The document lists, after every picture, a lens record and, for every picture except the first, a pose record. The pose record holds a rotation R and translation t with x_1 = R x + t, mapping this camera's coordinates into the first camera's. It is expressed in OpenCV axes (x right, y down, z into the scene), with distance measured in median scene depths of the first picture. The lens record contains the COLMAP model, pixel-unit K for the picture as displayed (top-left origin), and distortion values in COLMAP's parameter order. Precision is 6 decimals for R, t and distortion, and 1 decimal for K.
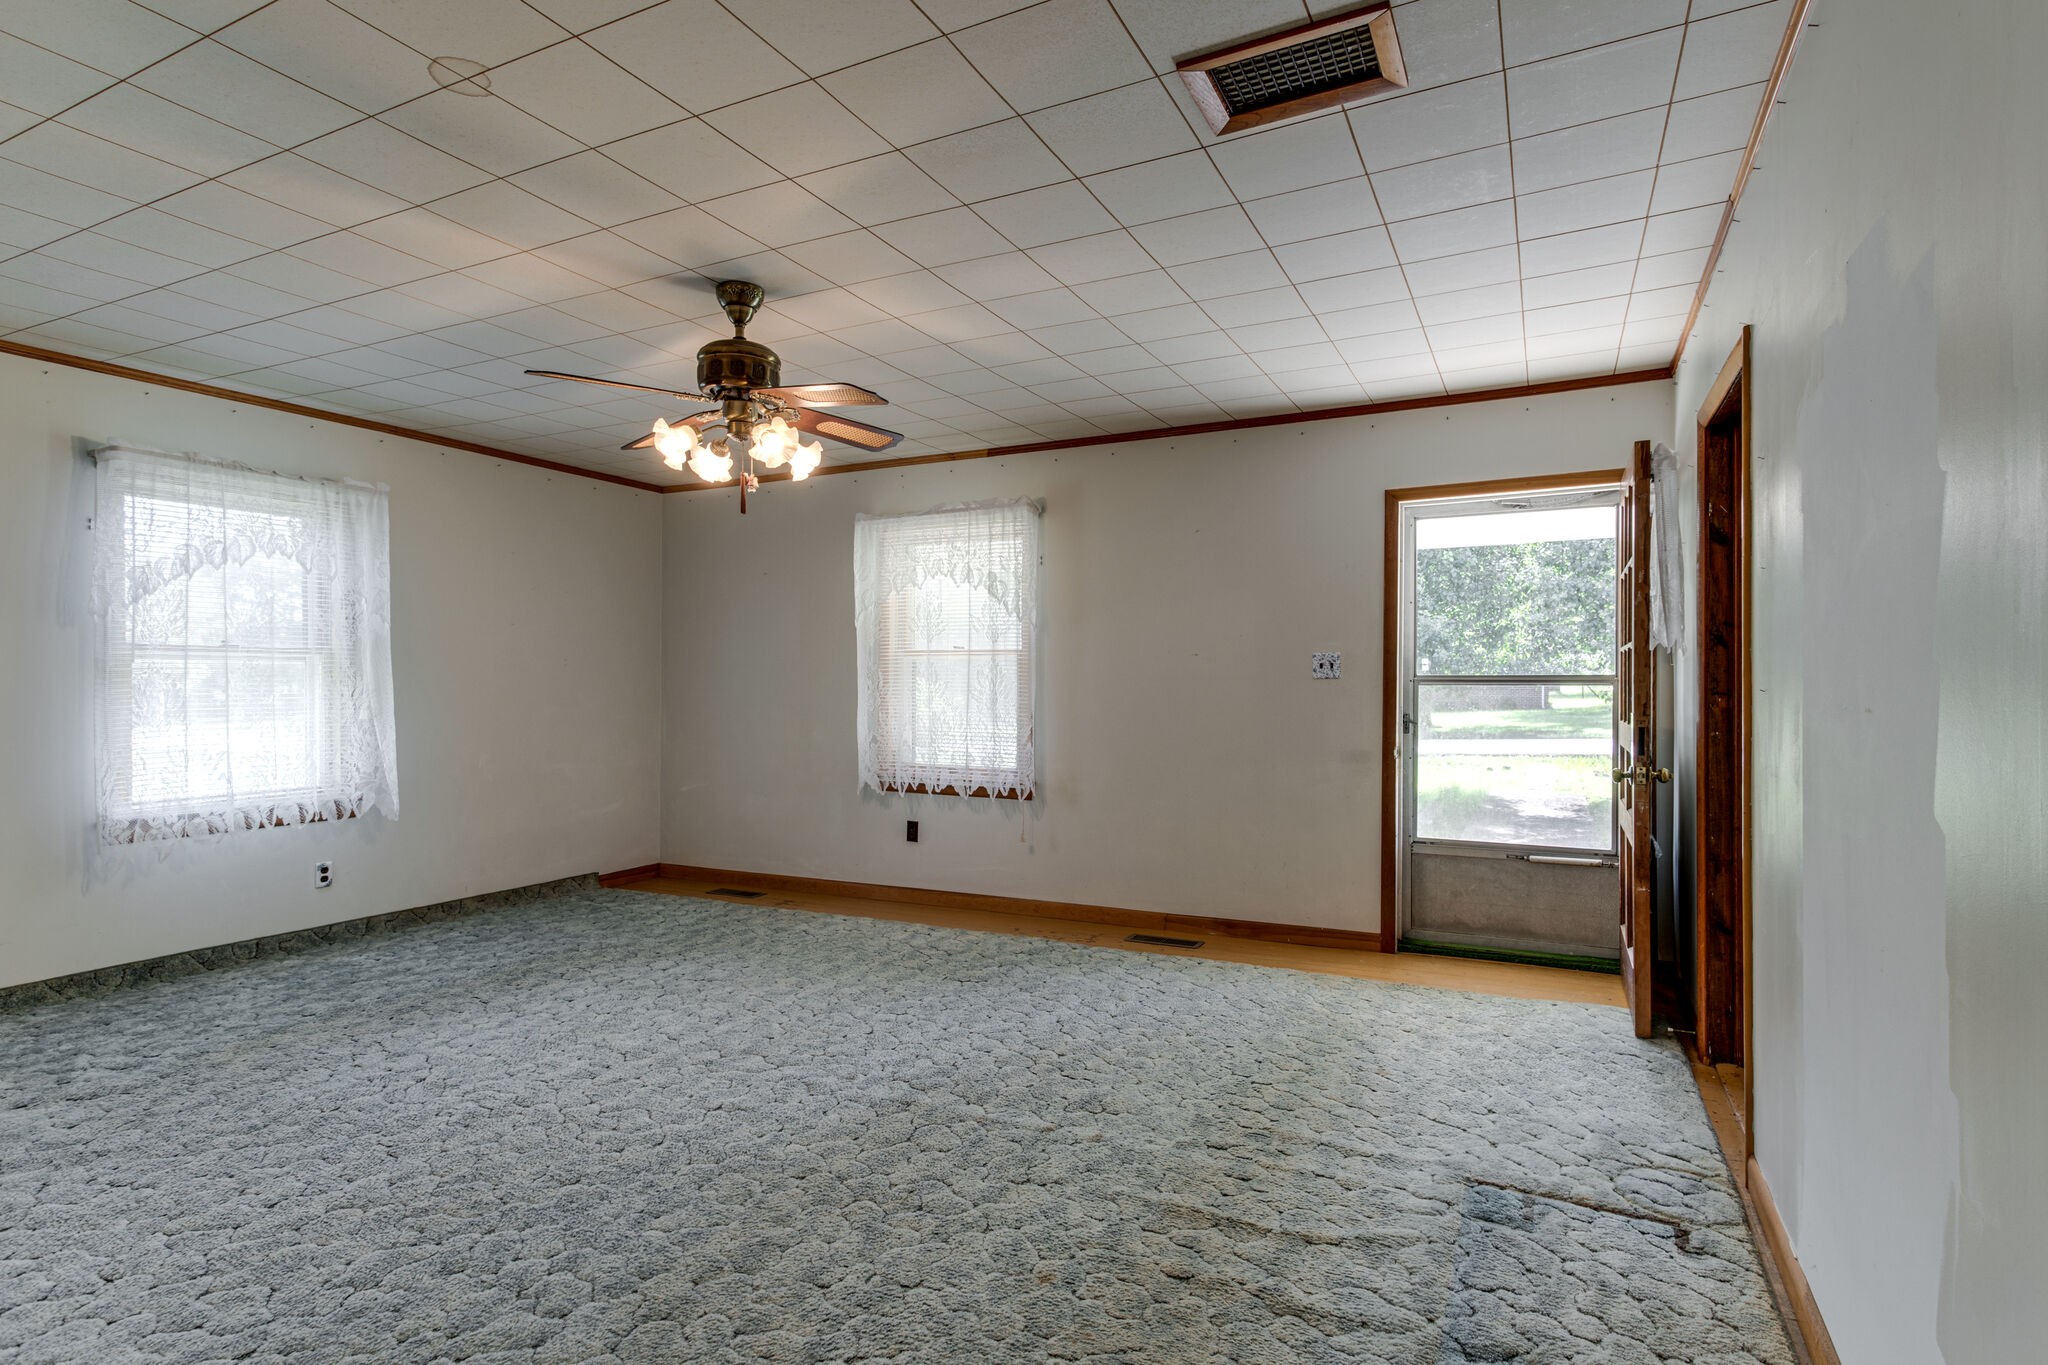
lens RADIAL K [[1026.7, 0, 1020.1], [0, 1026.7, 684.2], [0, 0, 1]] dist [0.001122, 0.000860]
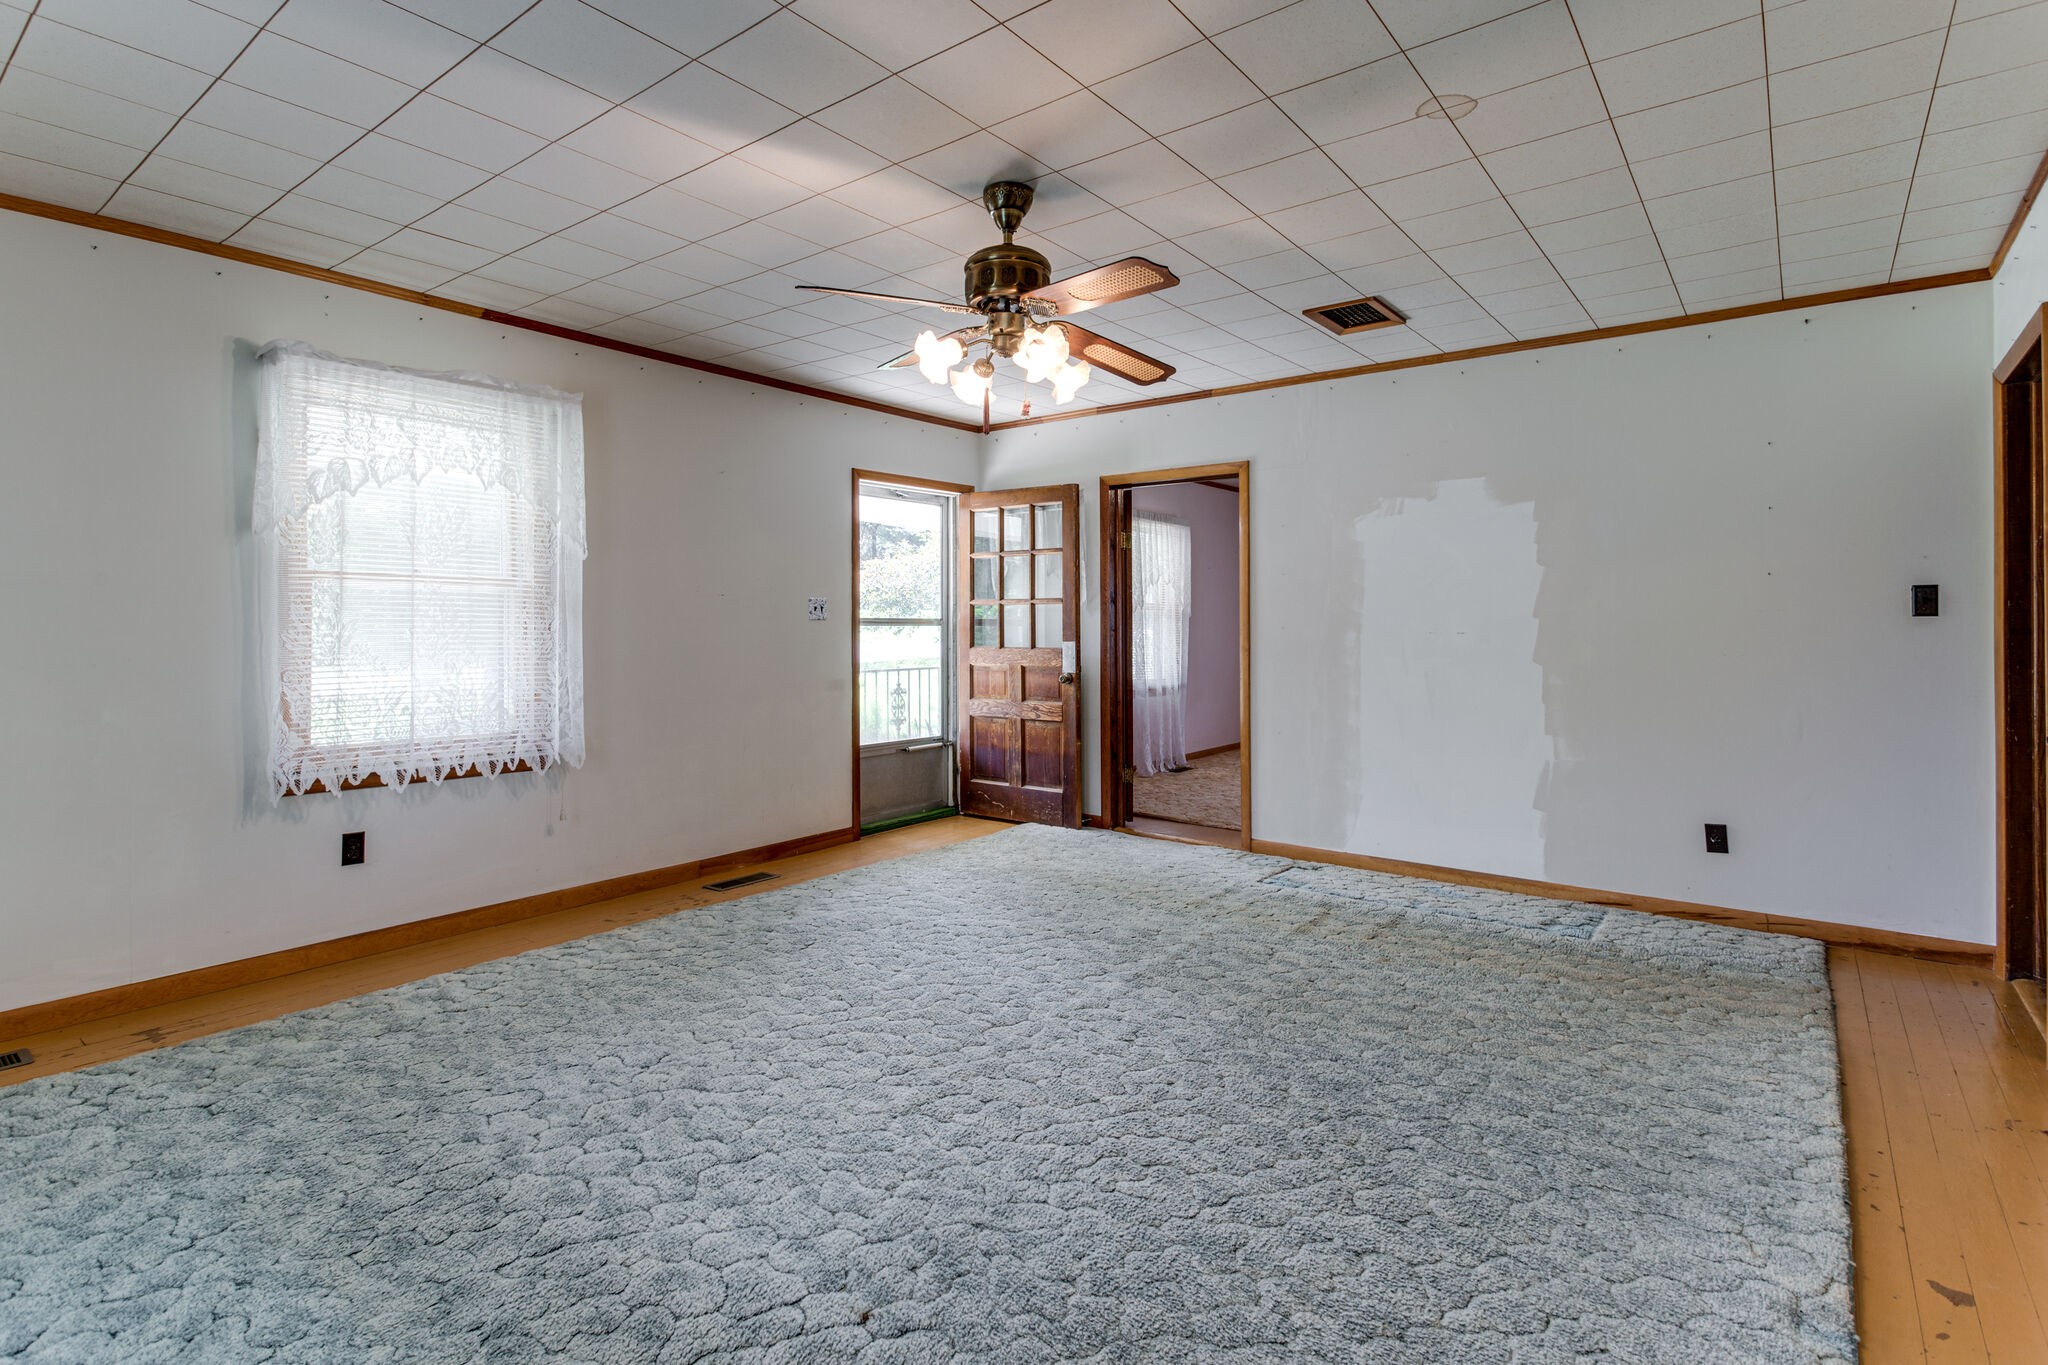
lens RADIAL K [[1026.7, 0, 1002.3], [0, 1026.7, 629.1], [0, 0, 1]] dist [0.001122, 0.000860]
pose [[0.202514, -0.002798, 0.979275, -0.816575], [-0.001347, 0.999994, 0.003136, 0.001015], [-0.979278, -0.001954, 0.202509, 0.570192]]
